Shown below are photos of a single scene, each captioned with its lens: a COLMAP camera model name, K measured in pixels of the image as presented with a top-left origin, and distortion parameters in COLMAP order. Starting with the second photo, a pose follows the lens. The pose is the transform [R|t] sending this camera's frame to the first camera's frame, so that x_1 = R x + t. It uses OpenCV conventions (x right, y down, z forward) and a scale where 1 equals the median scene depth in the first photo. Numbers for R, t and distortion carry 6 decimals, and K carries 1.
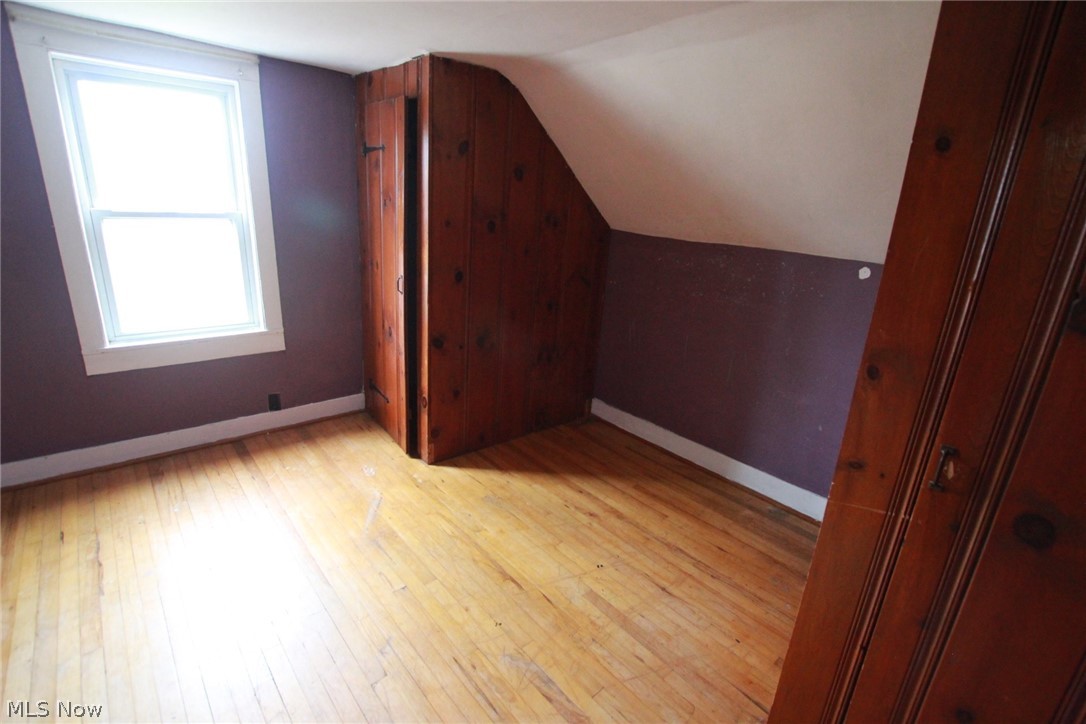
lens RADIAL K [[502.8, 0, 543.6], [0, 502.8, 357.0], [0, 0, 1]] dist [-0.027586, 0.001111]
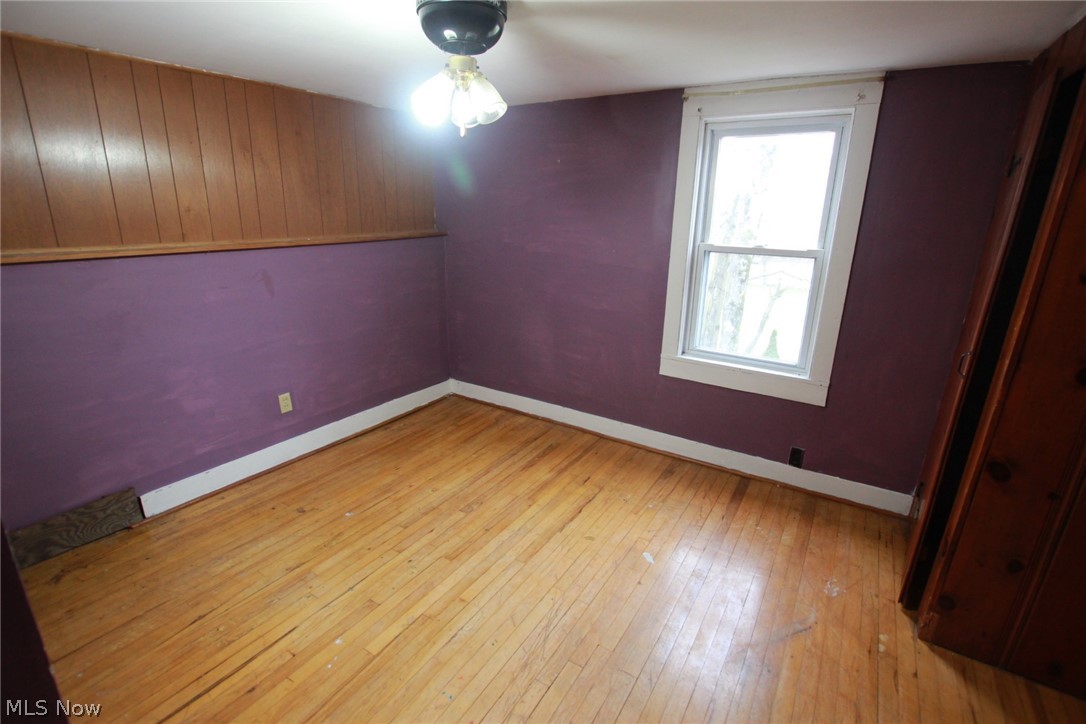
lens RADIAL K [[502.8, 0, 550.8], [0, 502.8, 359.6], [0, 0, 1]] dist [-0.027586, 0.001111]
pose [[0.287455, 0.218045, -0.932644, 0.144788], [-0.288522, 0.948224, 0.132761, -0.072906], [0.913304, 0.230926, 0.335483, 0.265266]]
